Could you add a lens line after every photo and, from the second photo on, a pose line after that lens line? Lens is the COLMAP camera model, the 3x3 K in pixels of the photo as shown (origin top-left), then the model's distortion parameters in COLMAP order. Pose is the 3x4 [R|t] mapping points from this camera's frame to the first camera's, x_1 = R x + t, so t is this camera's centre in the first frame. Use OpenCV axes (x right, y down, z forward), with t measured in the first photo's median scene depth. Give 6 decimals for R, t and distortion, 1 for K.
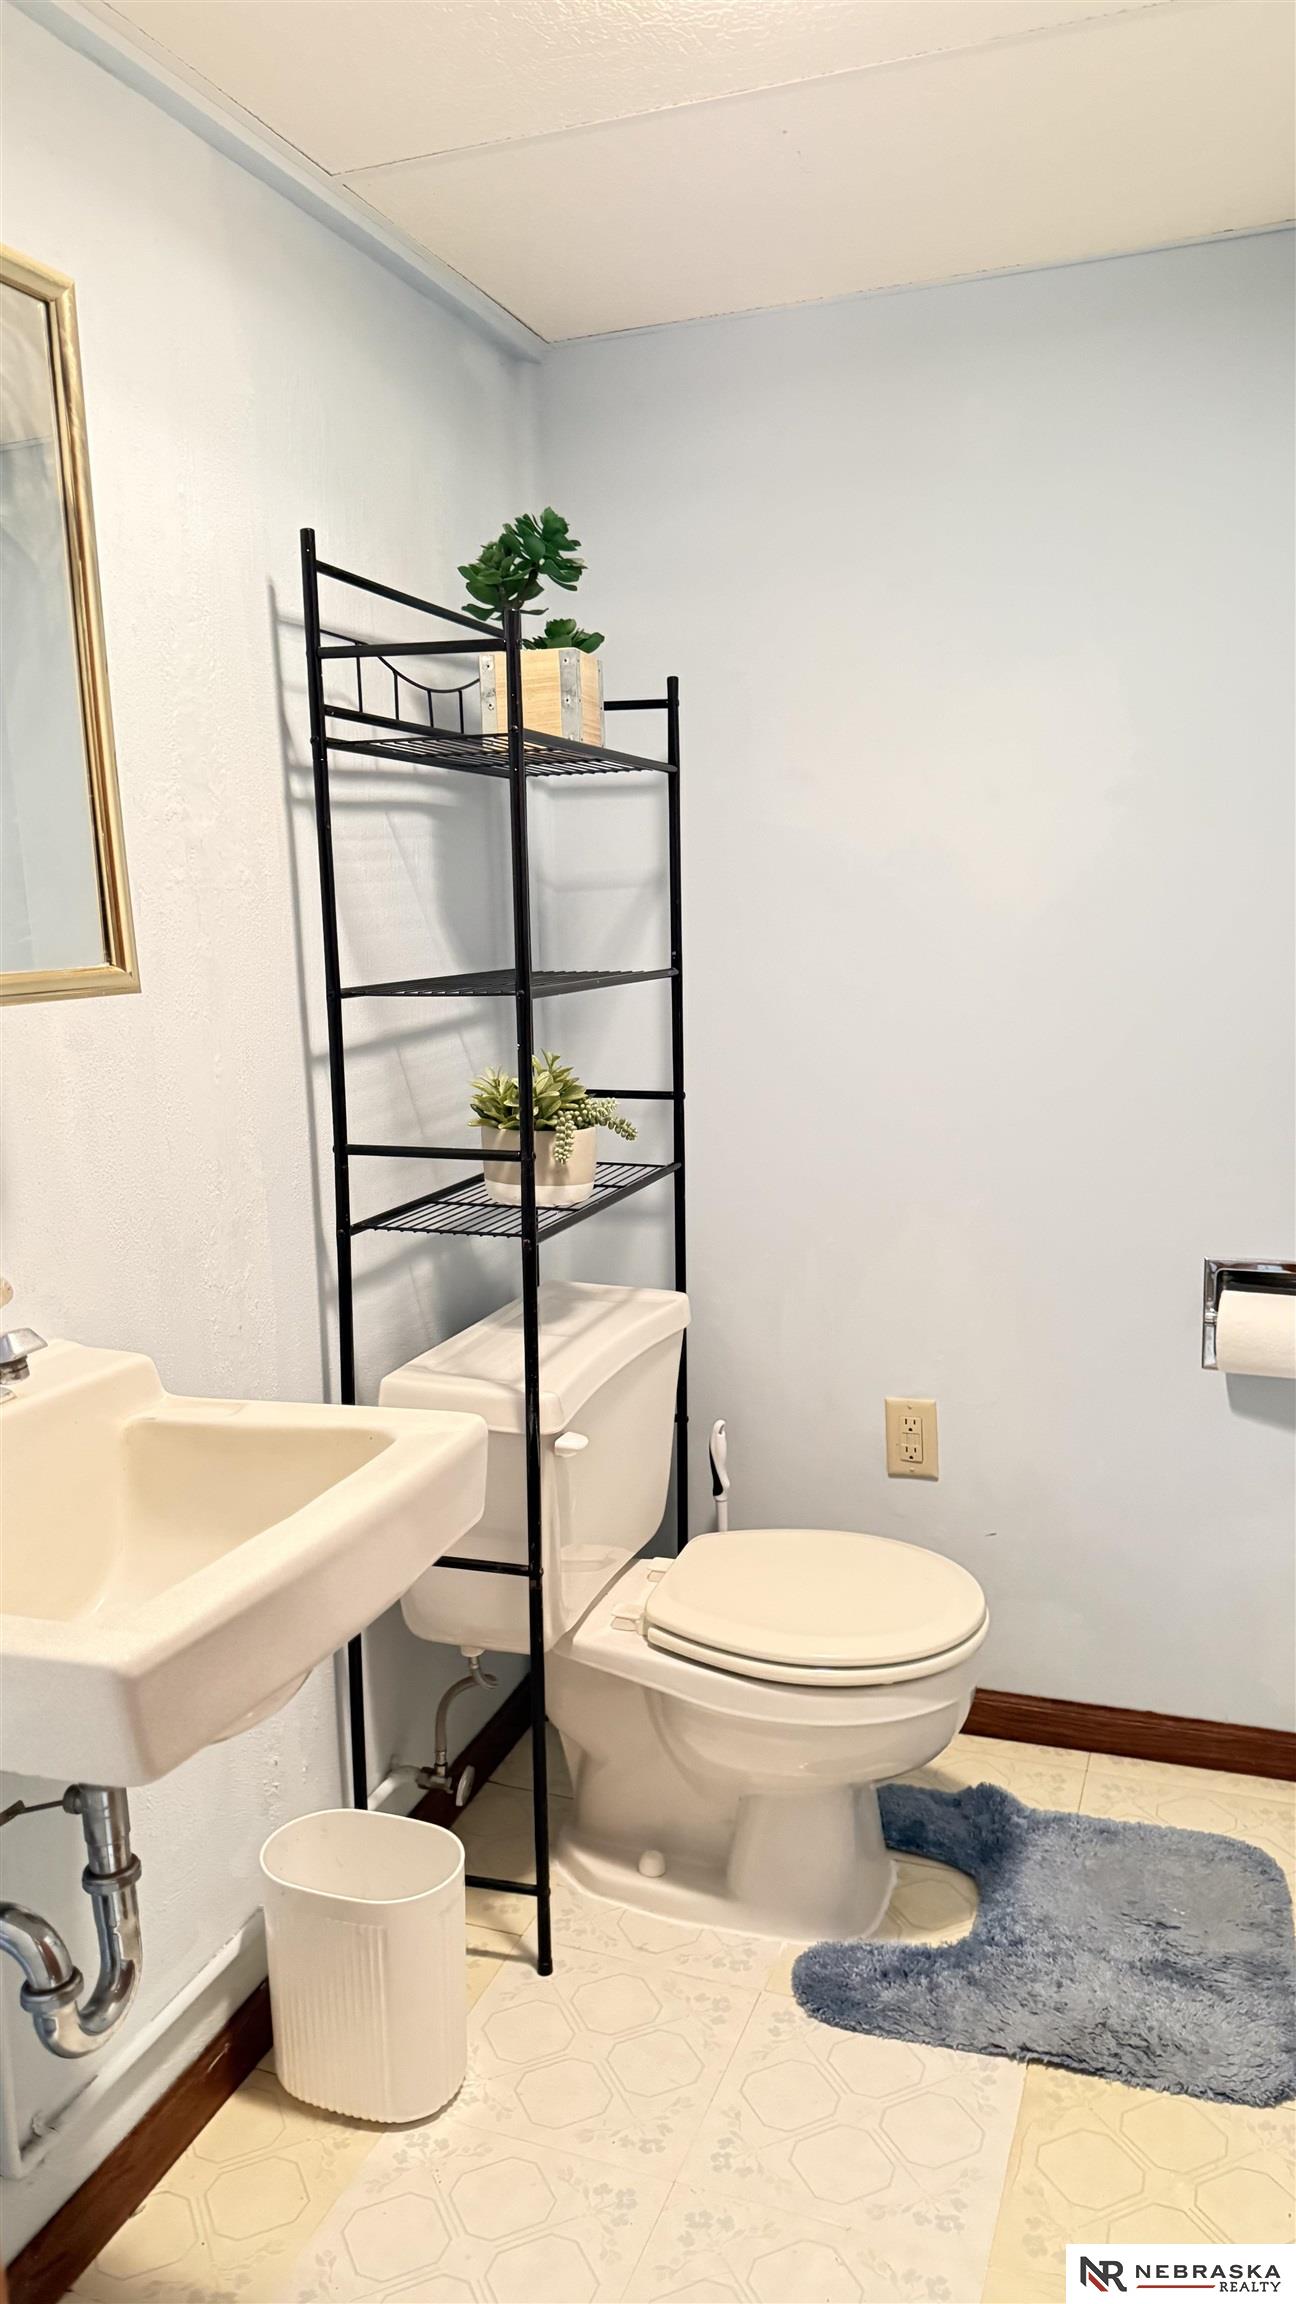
lens RADIAL K [[1651.9, 0, 629.9], [0, 1651.9, 1167.8], [0, 0, 1]] dist [0.068638, -0.001401]
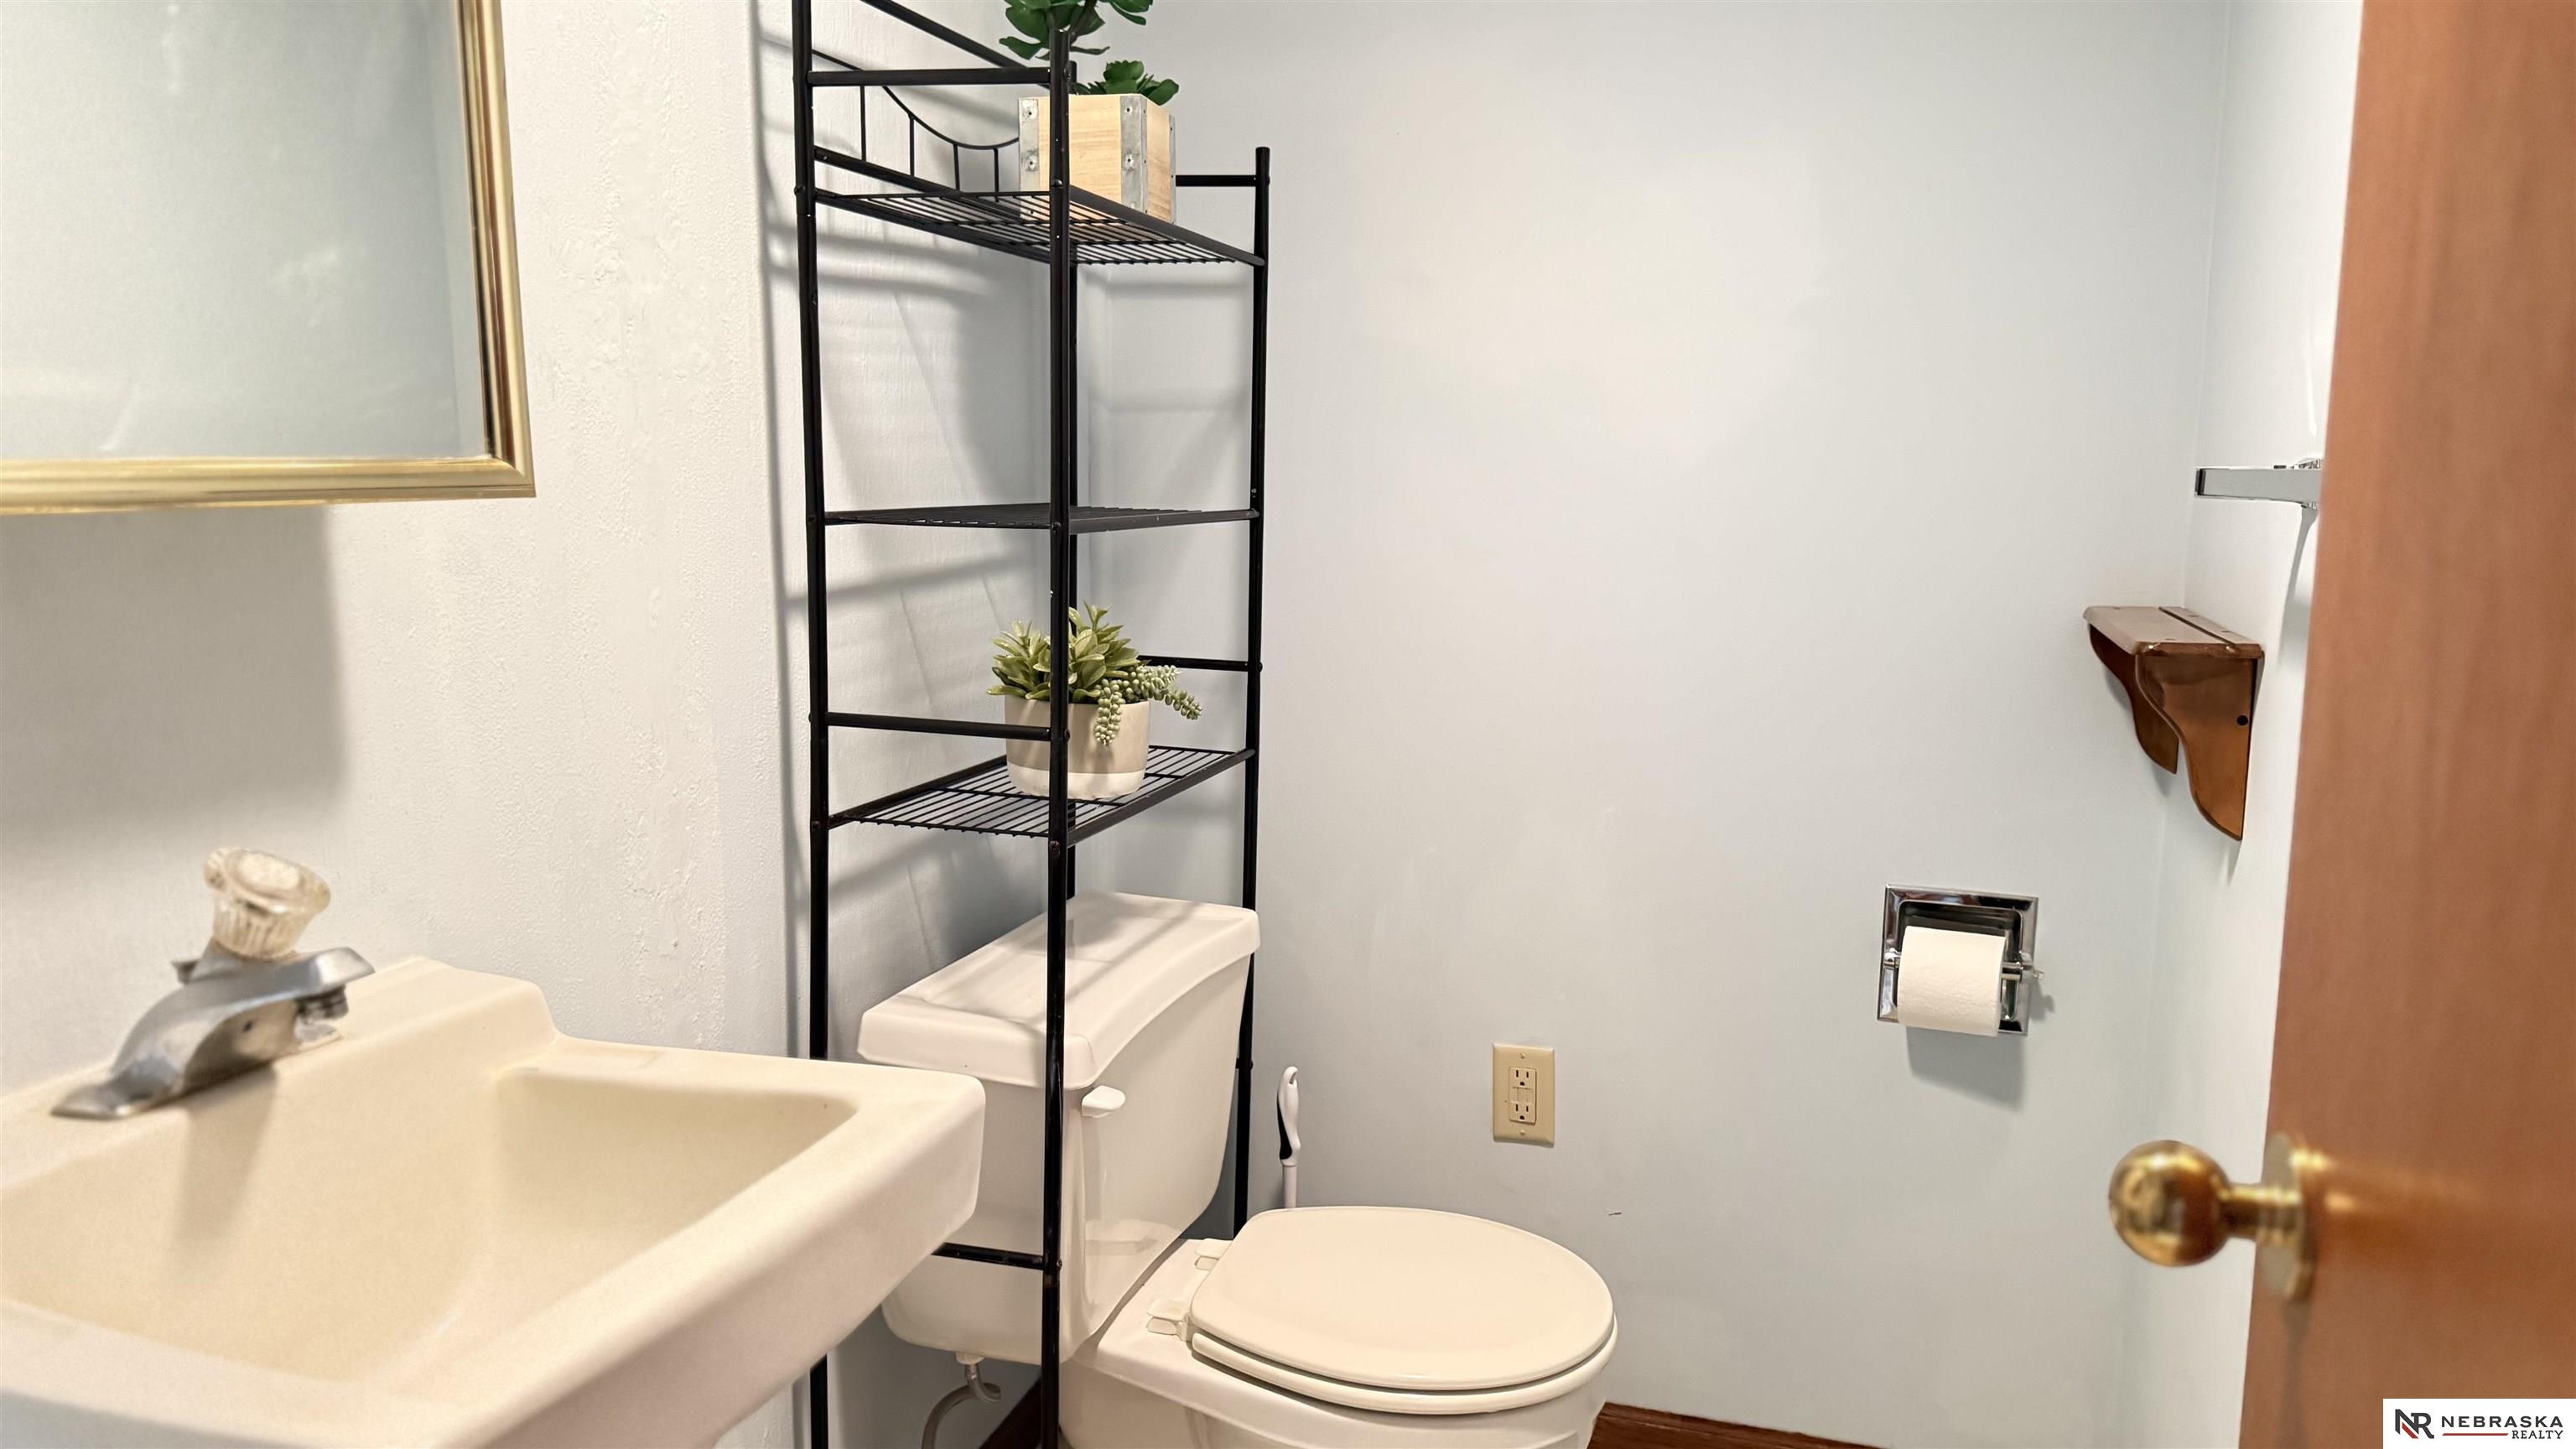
lens RADIAL K [[1846.9, 0, 1290.7], [0, 1846.9, 728.8], [0, 0, 1]] dist [0.068638, -0.001401]
pose [[0.998178, 0.032963, 0.050547, 0.002995], [-0.032205, 0.999357, -0.015740, 0.000369], [-0.051033, 0.014084, 0.998598, 0.105845]]
